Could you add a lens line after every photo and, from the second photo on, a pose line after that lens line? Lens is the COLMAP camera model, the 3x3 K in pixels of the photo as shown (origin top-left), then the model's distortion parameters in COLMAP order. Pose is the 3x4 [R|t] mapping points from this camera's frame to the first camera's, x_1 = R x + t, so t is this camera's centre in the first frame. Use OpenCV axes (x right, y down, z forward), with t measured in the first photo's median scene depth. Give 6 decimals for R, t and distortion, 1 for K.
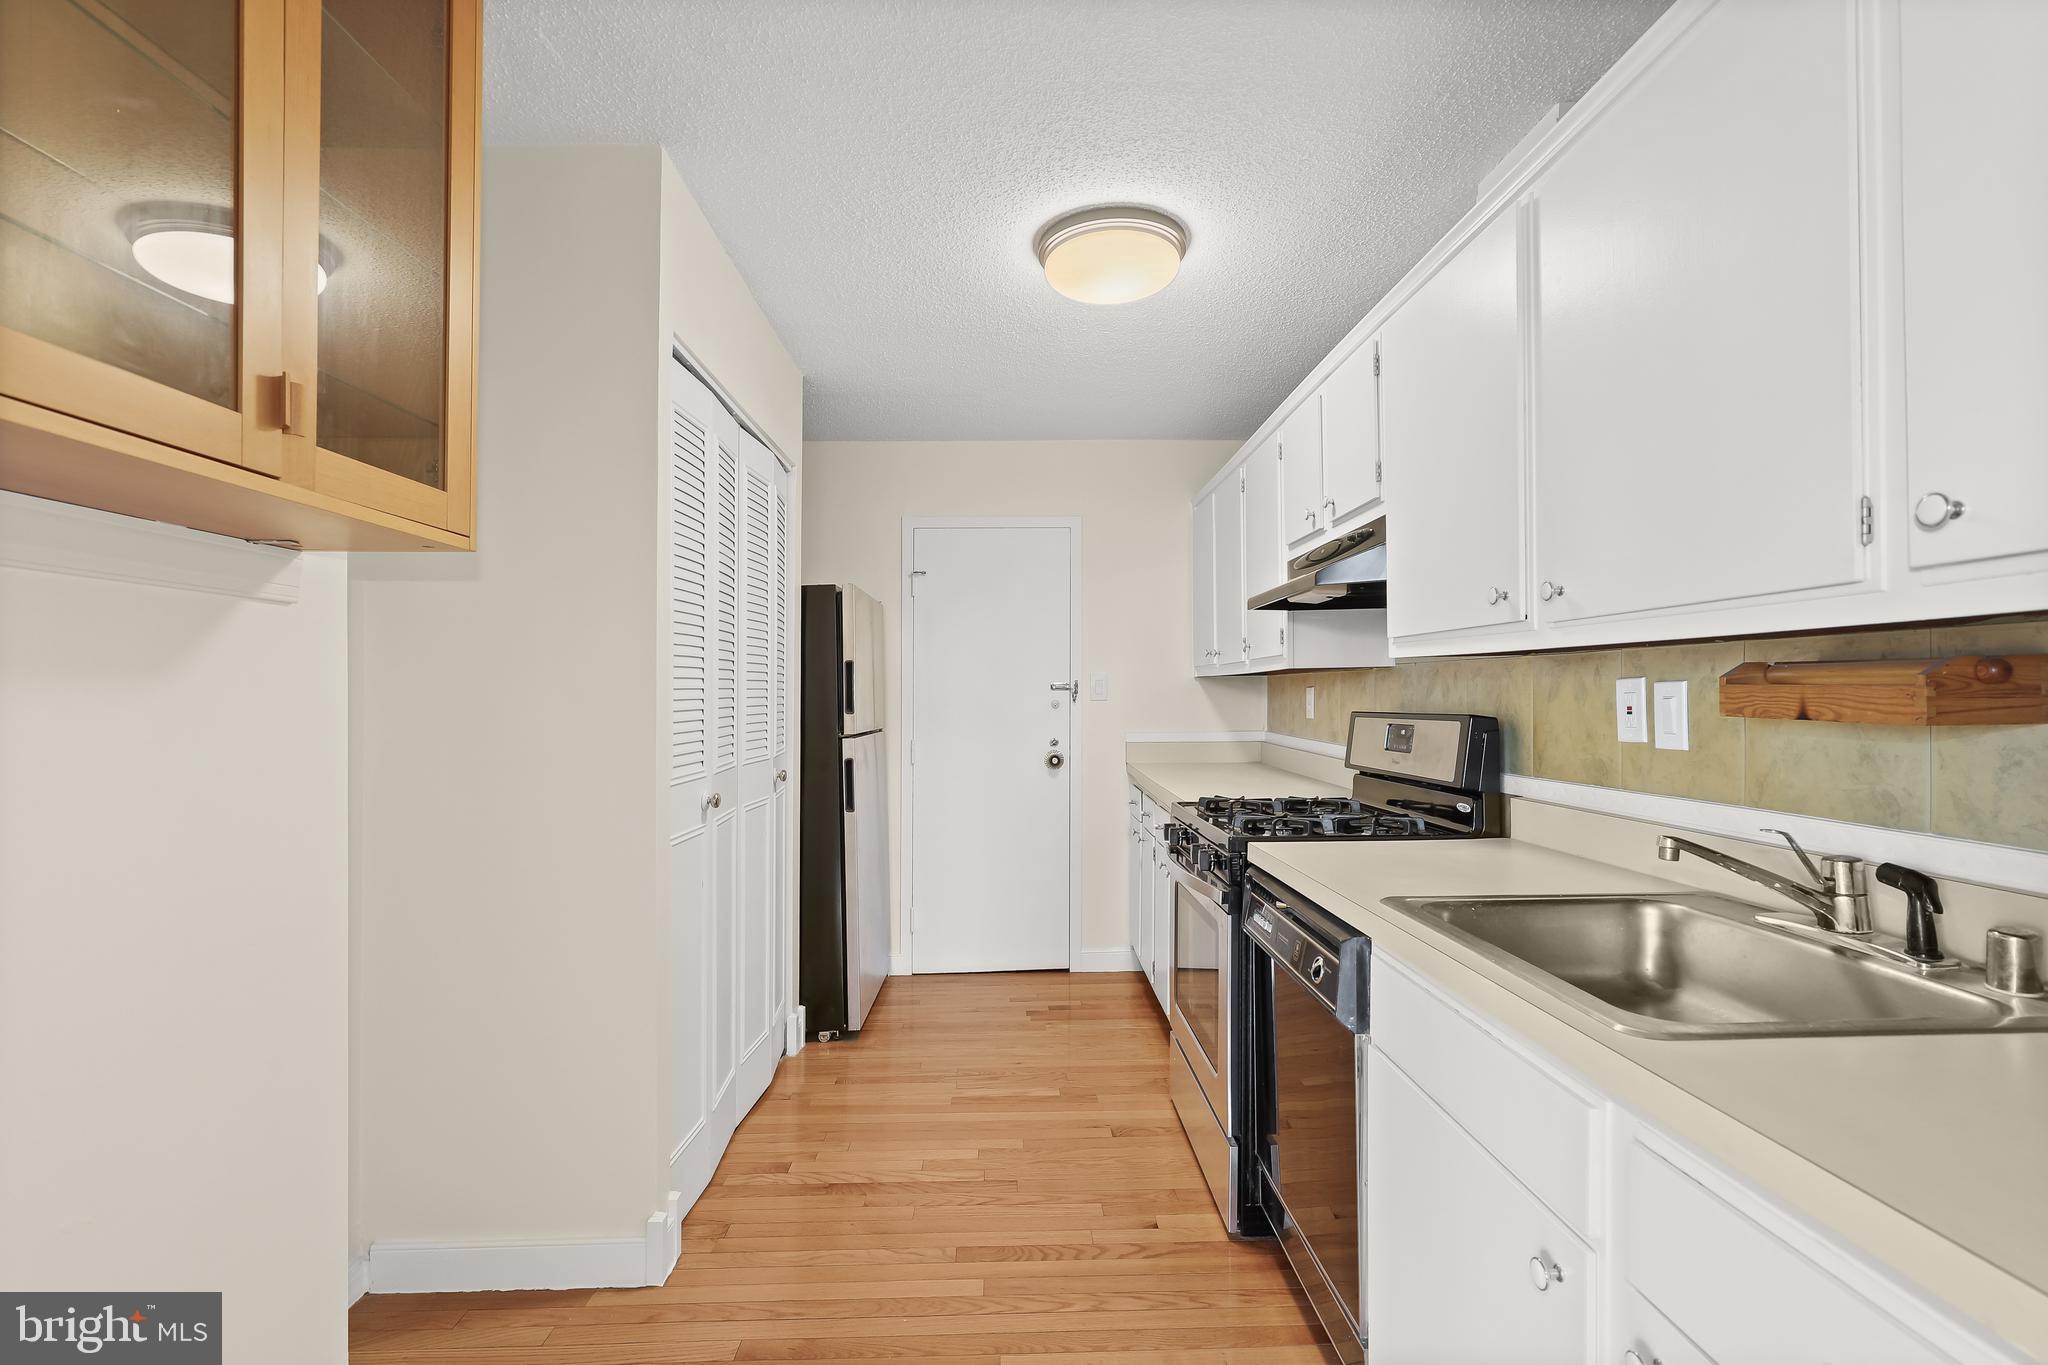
lens RADIAL K [[938.7, 0, 1027.8], [0, 938.7, 664.5], [0, 0, 1]] dist [0.000586, 0.000259]
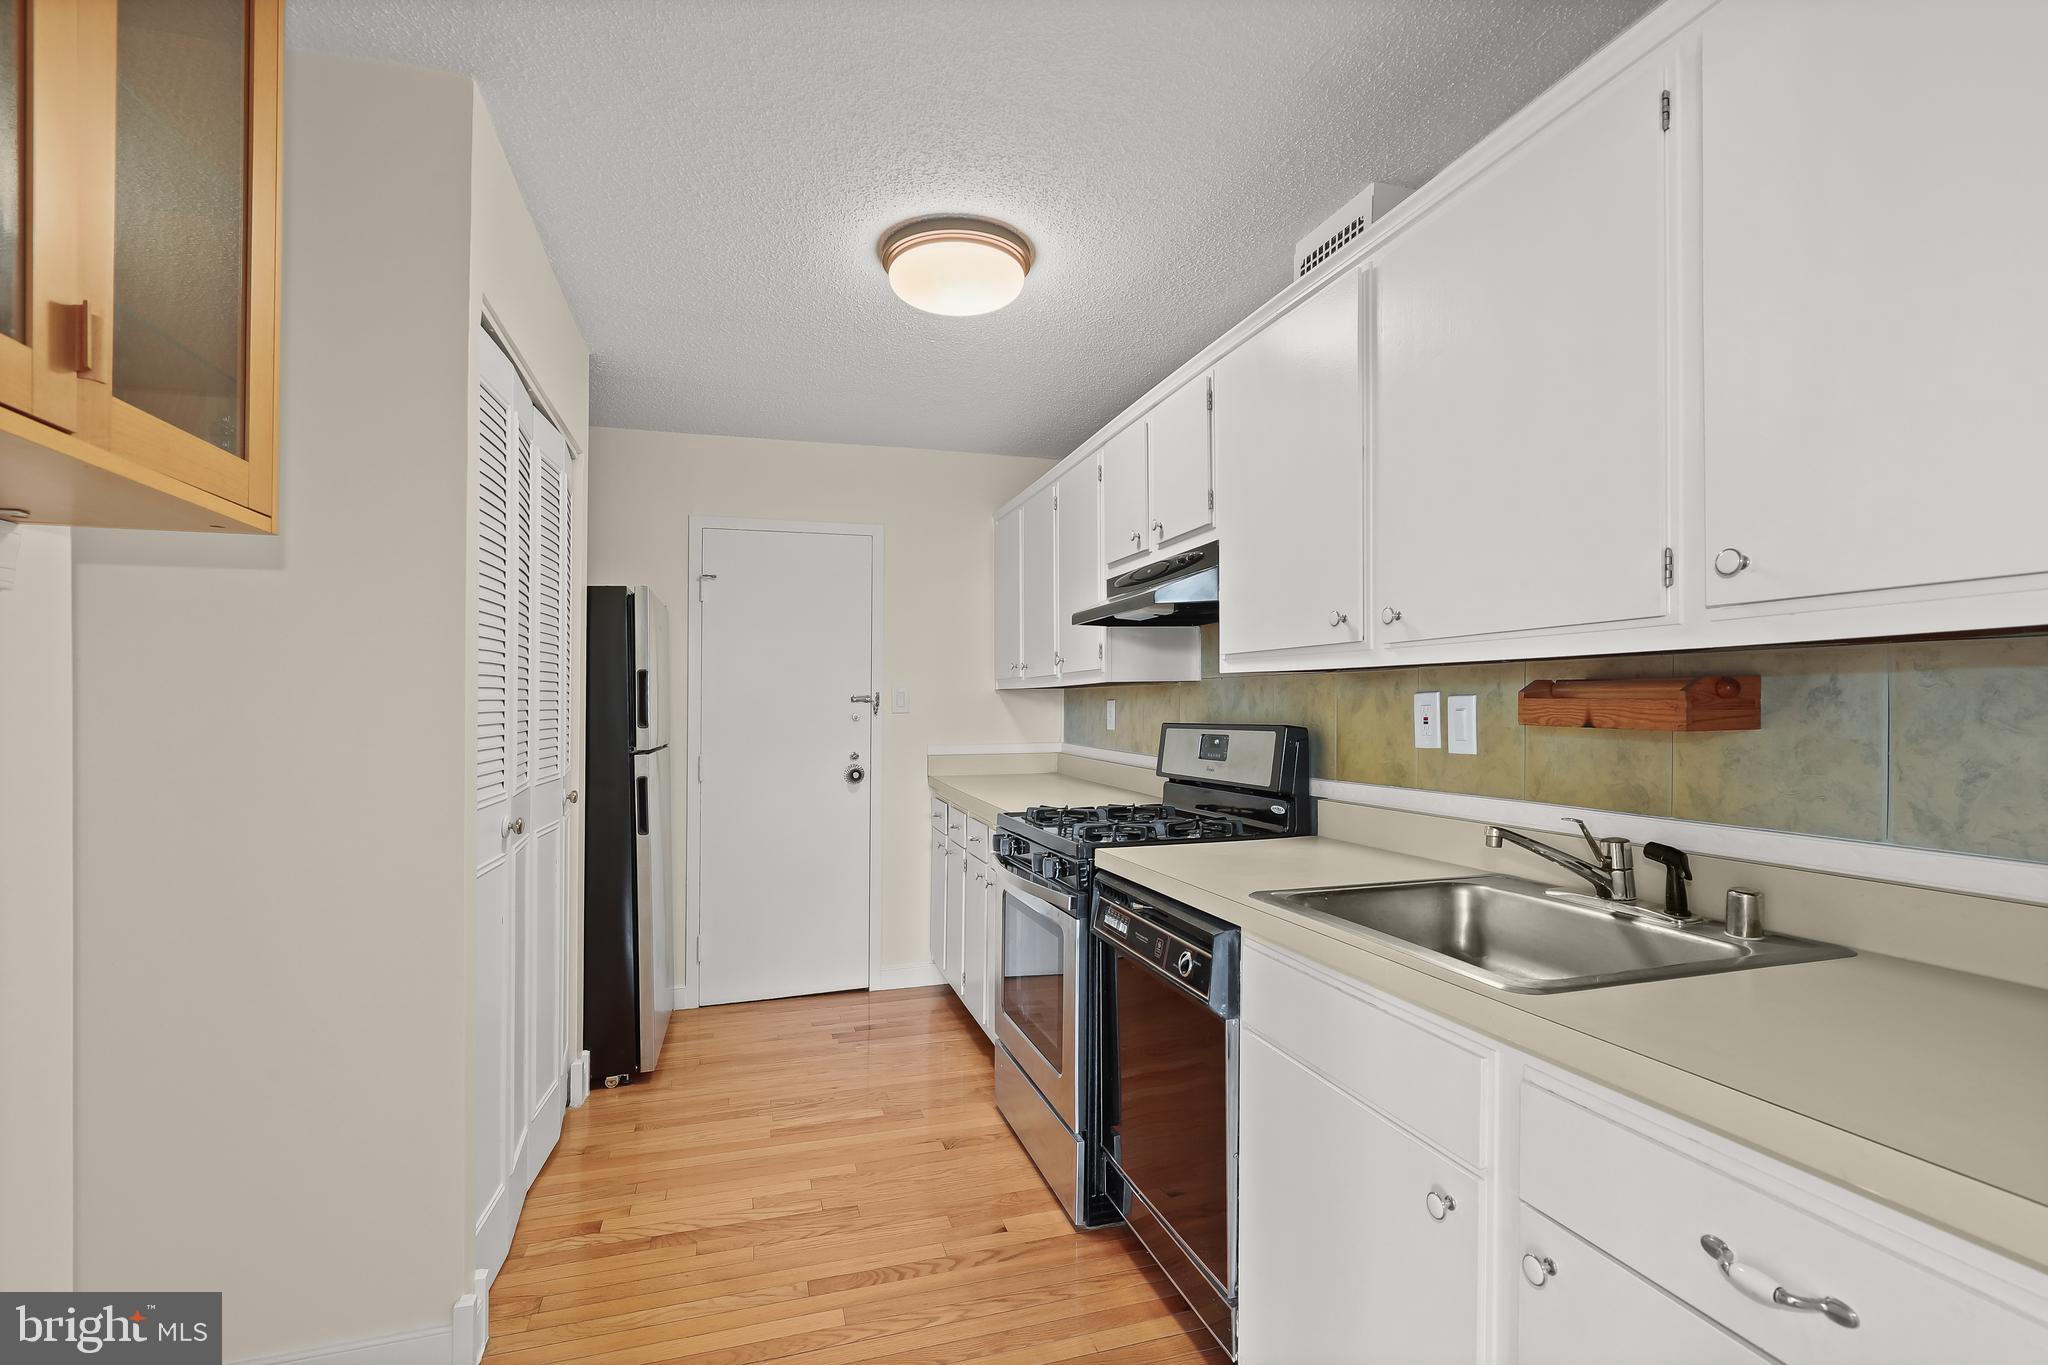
lens RADIAL K [[953.3, 0, 1032.2], [0, 953.3, 682.6], [0, 0, 1]] dist [0.000369, -0.000202]
pose [[0.963360, 0.007572, 0.268105, -0.113099], [-0.009171, 0.999947, 0.004709, 0.000759], [-0.268055, -0.006996, 0.963378, 0.001884]]
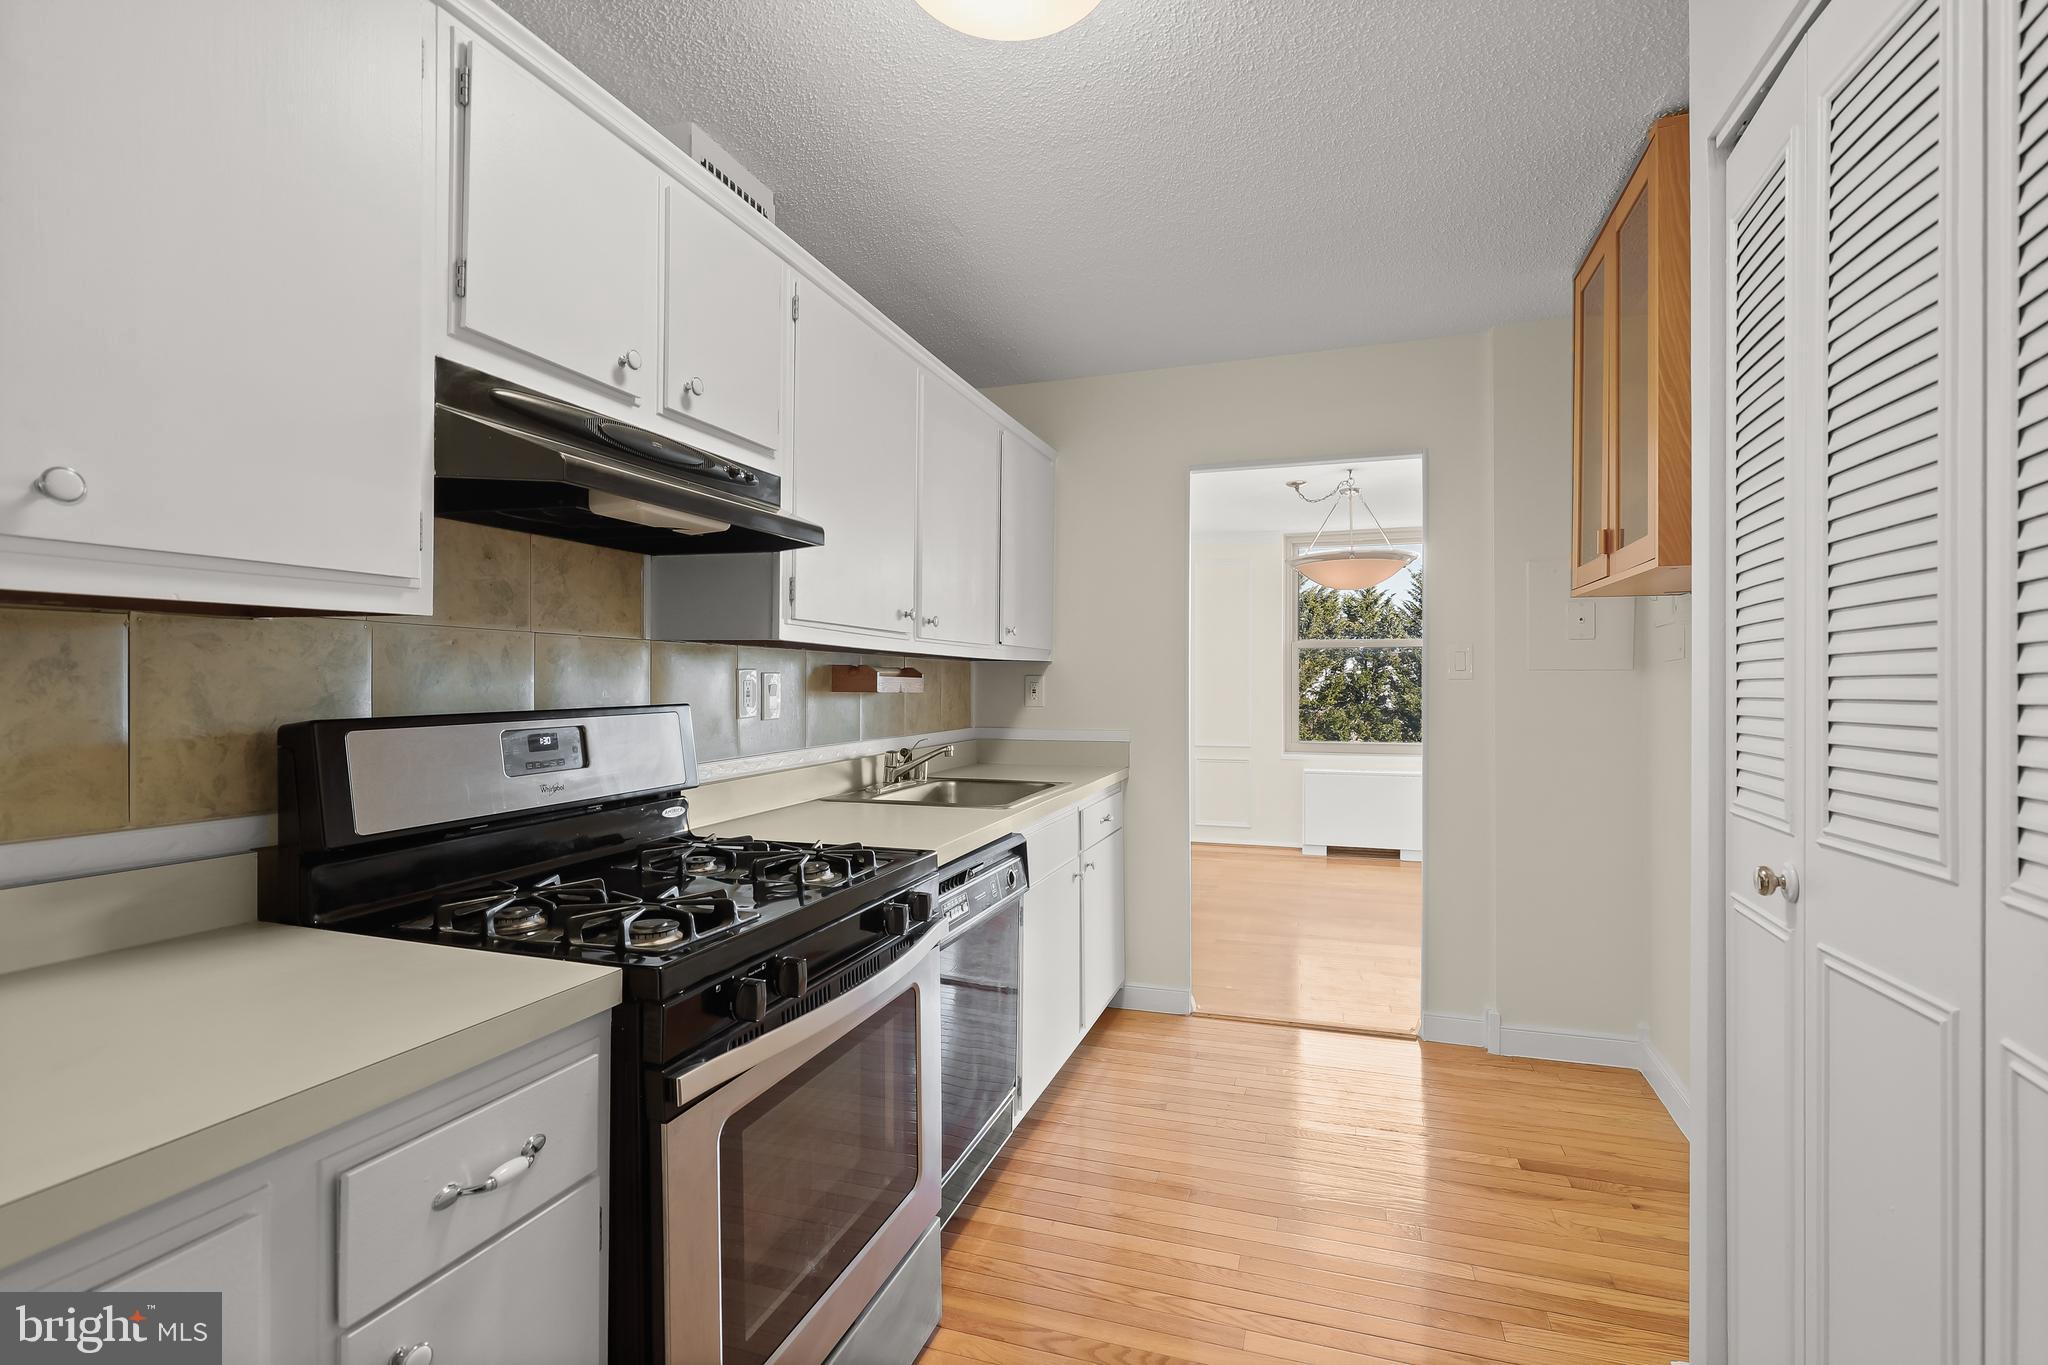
lens RADIAL K [[992.3, 0, 1022.3], [0, 992.3, 692.2], [0, 0, 1]] dist [-0.000122, -0.000091]
pose [[-0.942531, -0.001142, 0.334116, -0.144055], [-0.008093, 0.999779, -0.019413, 0.056614], [-0.334020, -0.021001, -0.942332, 1.736711]]
